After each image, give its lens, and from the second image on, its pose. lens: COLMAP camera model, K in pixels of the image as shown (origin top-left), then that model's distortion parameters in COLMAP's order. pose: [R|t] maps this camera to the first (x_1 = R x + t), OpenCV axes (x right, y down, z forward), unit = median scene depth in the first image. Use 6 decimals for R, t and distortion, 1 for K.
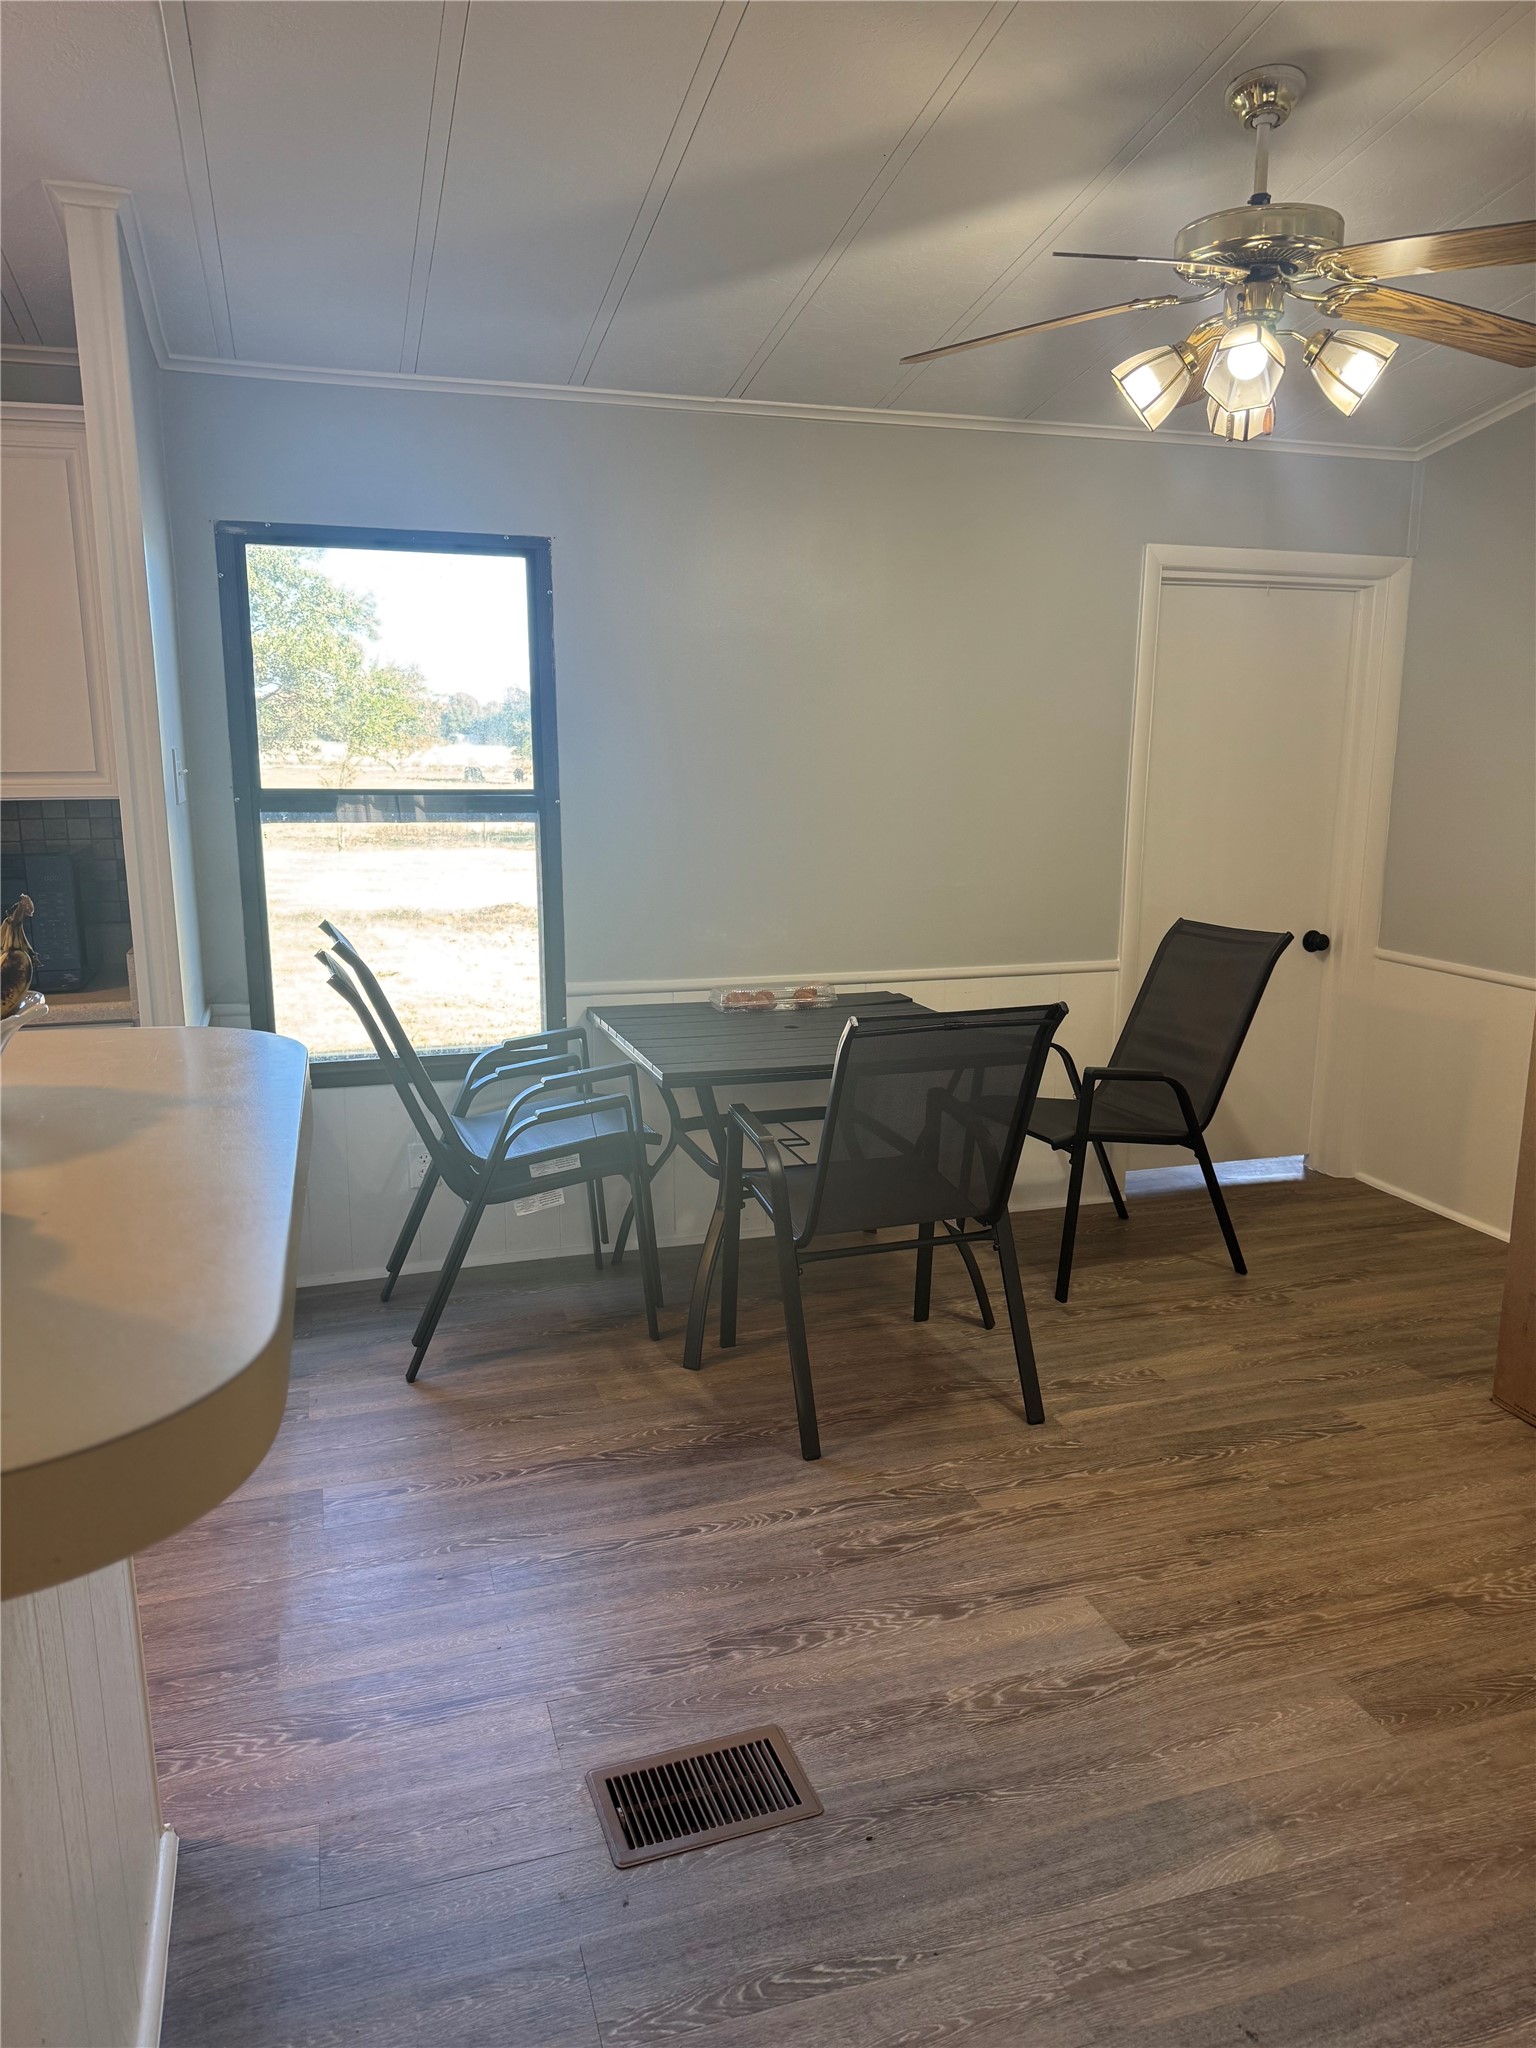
lens RADIAL K [[1464.7, 0, 762.8], [0, 1464.7, 1019.9], [0, 0, 1]] dist [0.062614, -0.014305]
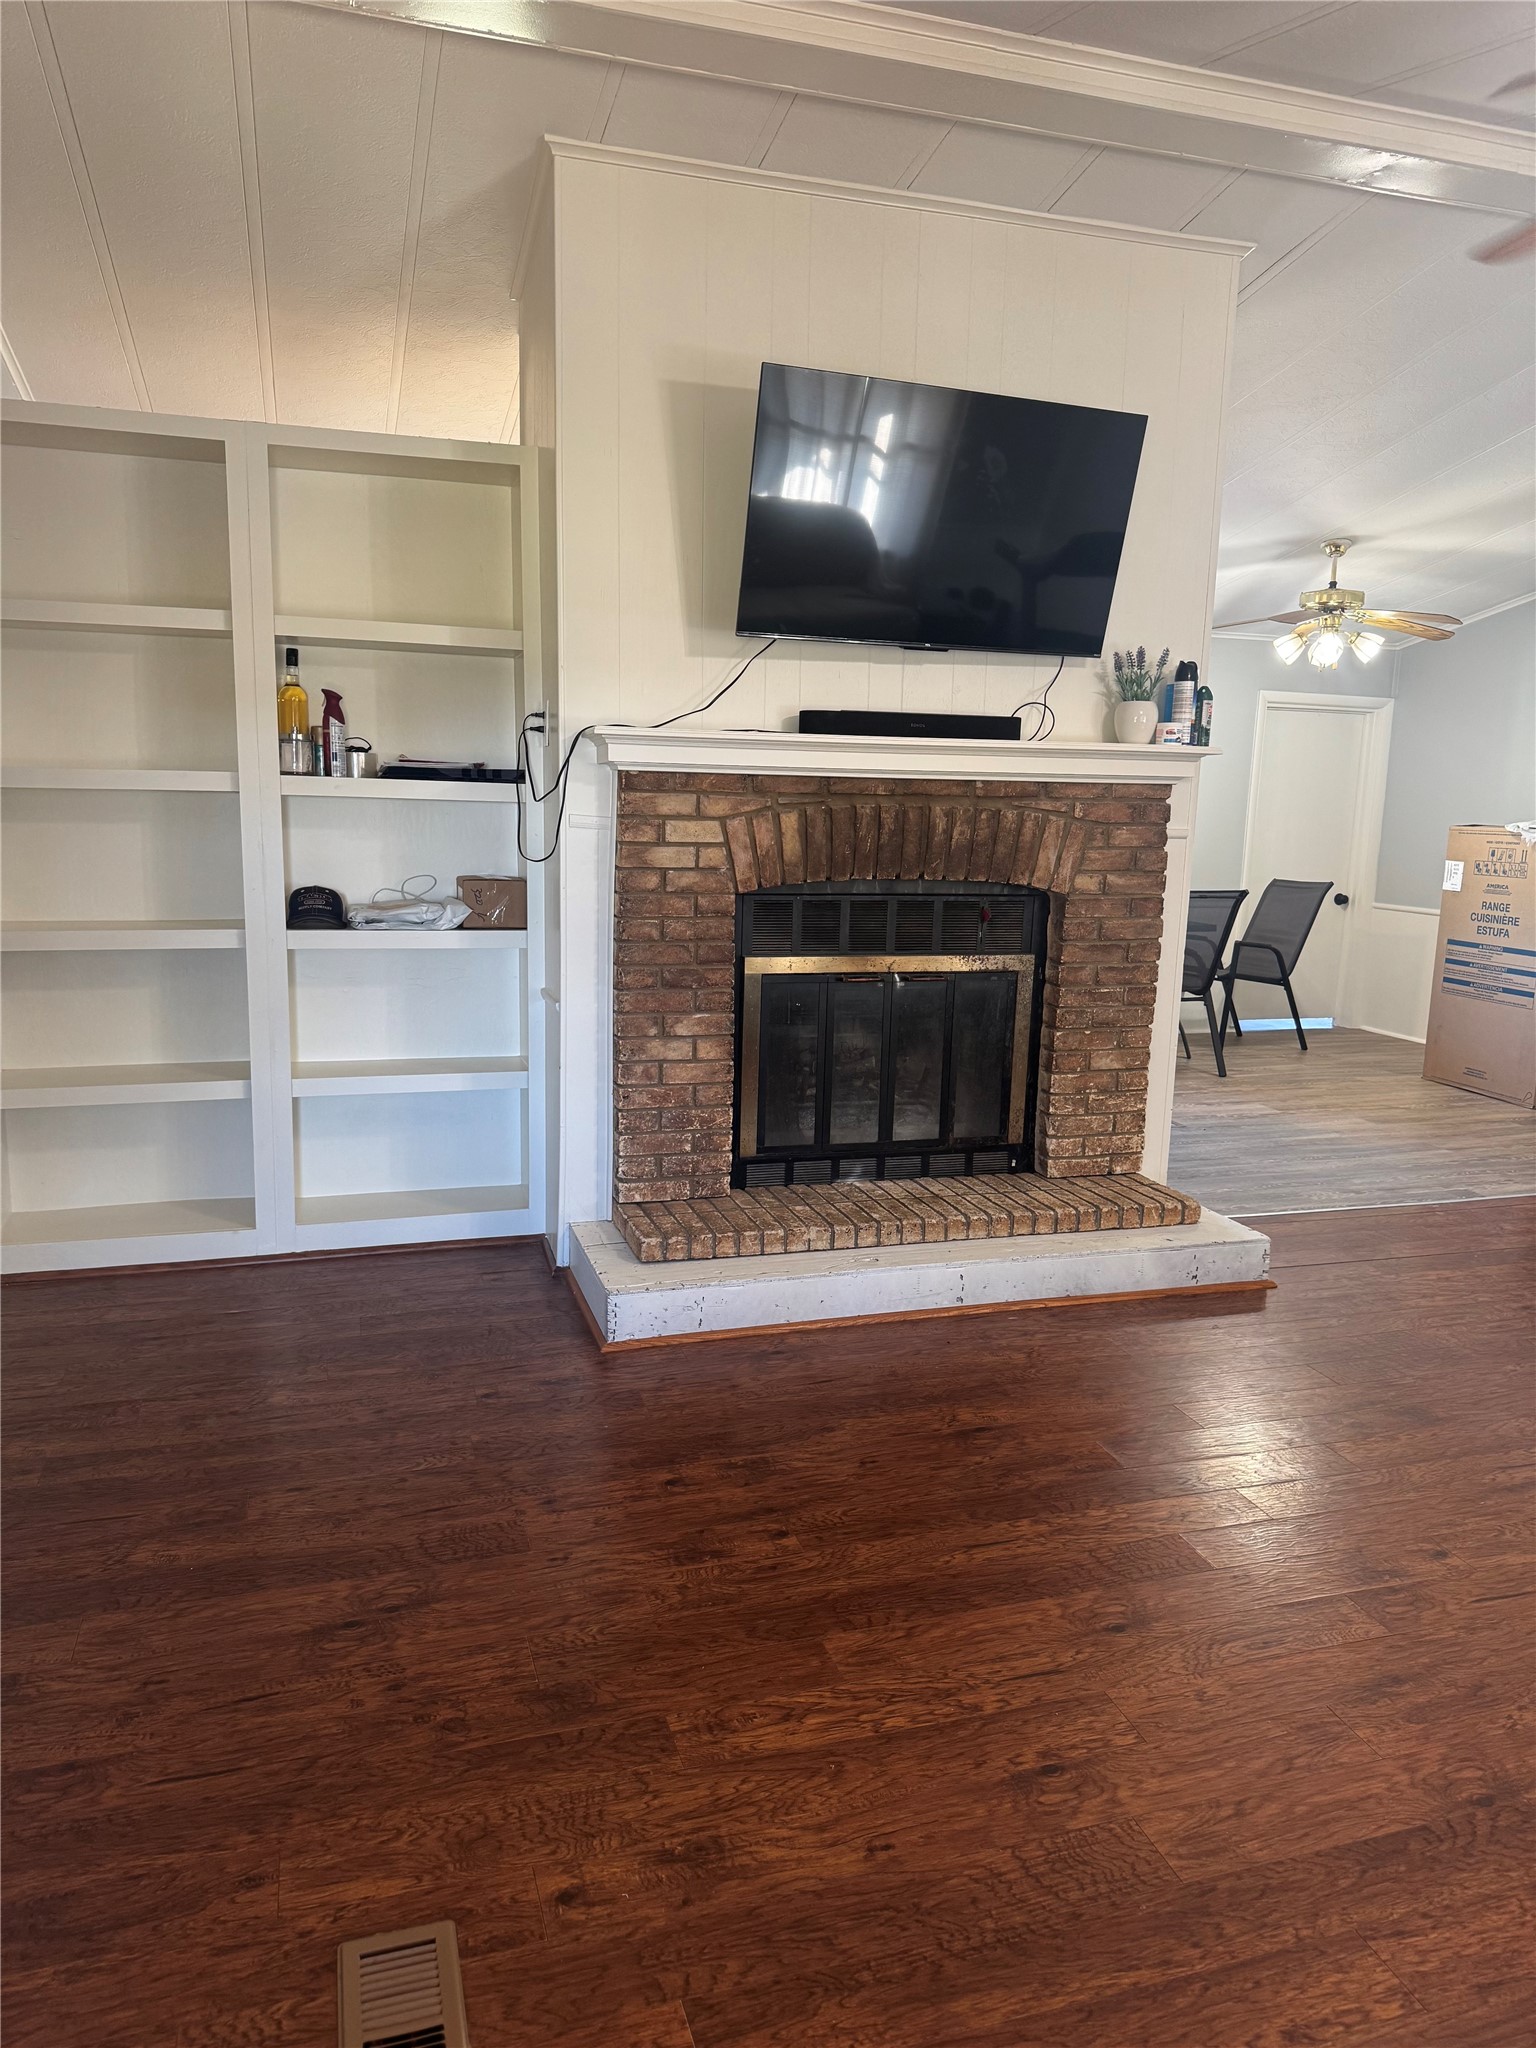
lens RADIAL K [[1464.7, 0, 774.6], [0, 1464.7, 1029.0], [0, 0, 1]] dist [0.062614, -0.014305]
pose [[0.999565, 0.028673, 0.006890, -0.439339], [-0.028449, 0.999125, -0.030655, 0.234283], [-0.007763, 0.030445, 0.999506, -1.075245]]
